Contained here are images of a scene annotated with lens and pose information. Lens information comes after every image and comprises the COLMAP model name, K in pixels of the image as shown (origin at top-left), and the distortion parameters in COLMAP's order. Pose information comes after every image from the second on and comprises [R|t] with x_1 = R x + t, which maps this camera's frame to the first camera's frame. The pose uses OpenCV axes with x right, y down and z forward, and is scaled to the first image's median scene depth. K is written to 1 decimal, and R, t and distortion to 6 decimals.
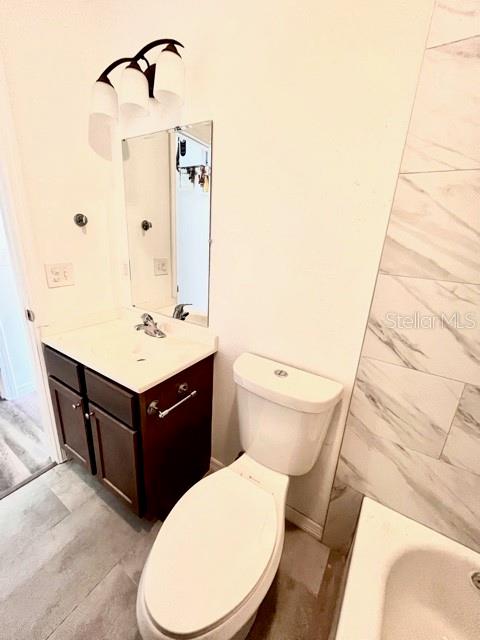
lens RADIAL K [[258.6, 0, 241.9], [0, 258.6, 315.6], [0, 0, 1]] dist [-0.003108, -0.000407]
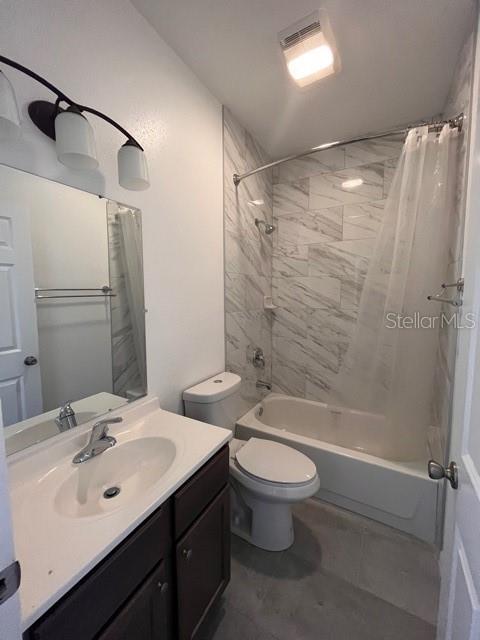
lens RADIAL K [[258.6, 0, 241.9], [0, 258.6, 315.6], [0, 0, 1]] dist [-0.003108, -0.000407]
pose [[-0.046298, -0.144914, 0.988360, -1.623966], [0.293893, 0.943655, 0.152126, -0.427288], [-0.954717, 0.297515, -0.001100, 0.858216]]
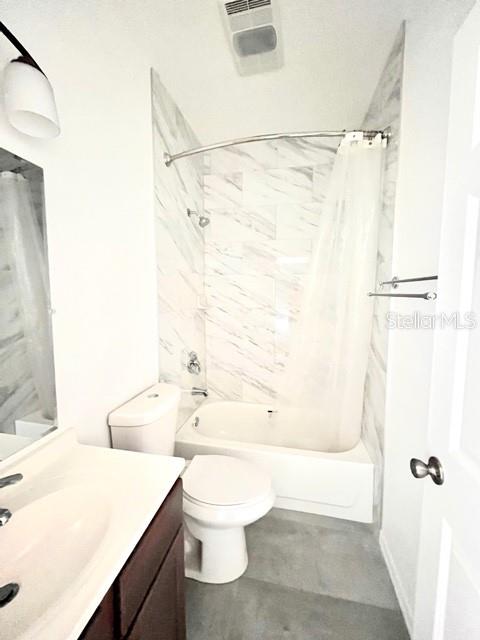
lens RADIAL K [[258.6, 0, 241.9], [0, 258.6, 315.6], [0, 0, 1]] dist [-0.003108, -0.000407]
pose [[-0.352983, -0.138183, 0.925369, -1.394601], [0.252423, 0.938295, 0.236400, -0.430873], [-0.900936, 0.317029, -0.296322, 0.989981]]
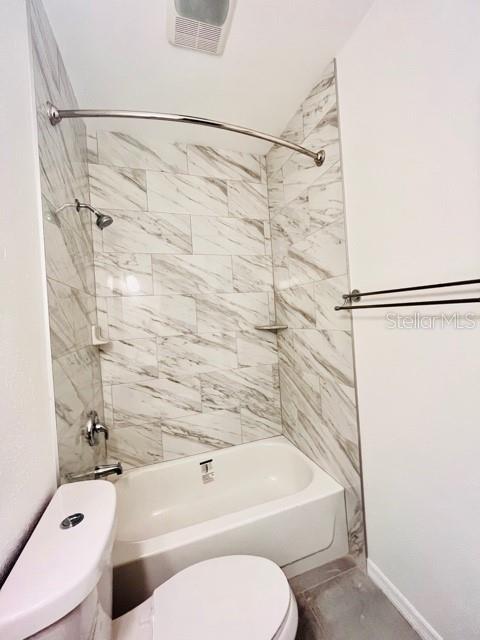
lens RADIAL K [[258.6, 0, 241.9], [0, 258.6, 315.6], [0, 0, 1]] dist [-0.003108, -0.000407]
pose [[-0.782022, -0.013357, 0.623108, -0.732920], [0.196046, 0.943750, 0.266274, -0.456895], [-0.591615, 0.330390, -0.735415, 1.229307]]
